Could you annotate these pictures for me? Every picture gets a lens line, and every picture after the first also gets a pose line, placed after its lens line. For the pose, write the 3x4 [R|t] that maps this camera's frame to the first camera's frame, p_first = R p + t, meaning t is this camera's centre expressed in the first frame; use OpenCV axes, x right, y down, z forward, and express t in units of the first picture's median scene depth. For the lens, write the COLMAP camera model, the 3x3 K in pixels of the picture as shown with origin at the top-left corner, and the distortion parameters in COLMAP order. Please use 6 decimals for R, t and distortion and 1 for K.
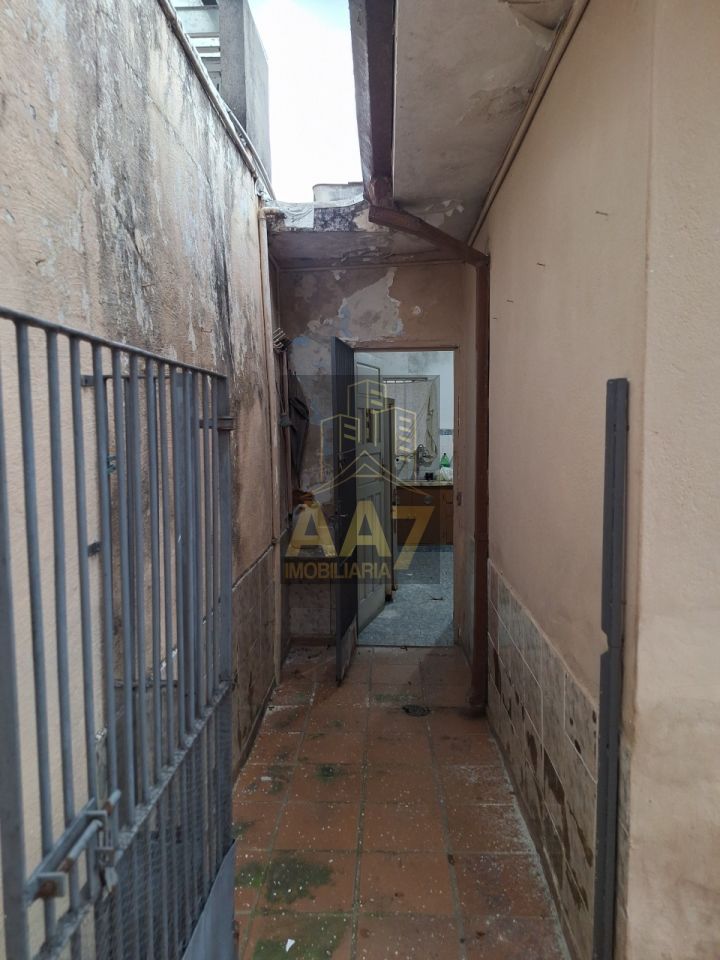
lens RADIAL K [[673.7, 0, 359.5], [0, 673.7, 477.4], [0, 0, 1]] dist [0.039780, -0.033762]
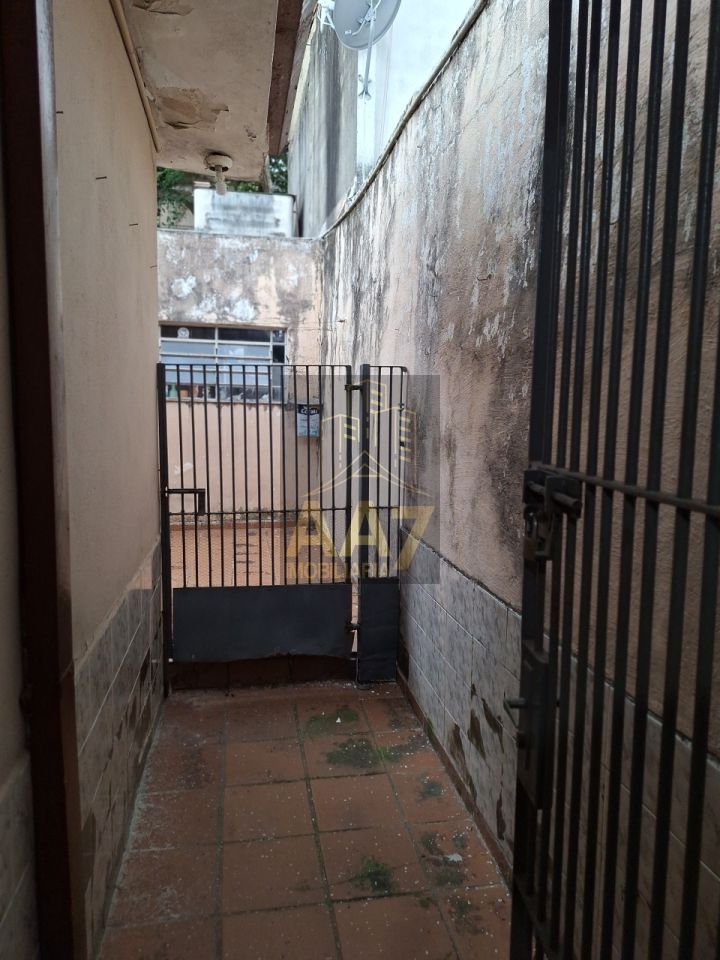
lens RADIAL K [[673.7, 0, 361.0], [0, 673.7, 482.2], [0, 0, 1]] dist [0.039780, -0.033762]
pose [[-0.976523, 0.018887, -0.214582, 0.117398], [-0.021362, 0.982748, 0.183714, -0.097338], [0.214350, 0.183985, -0.959273, 1.652571]]
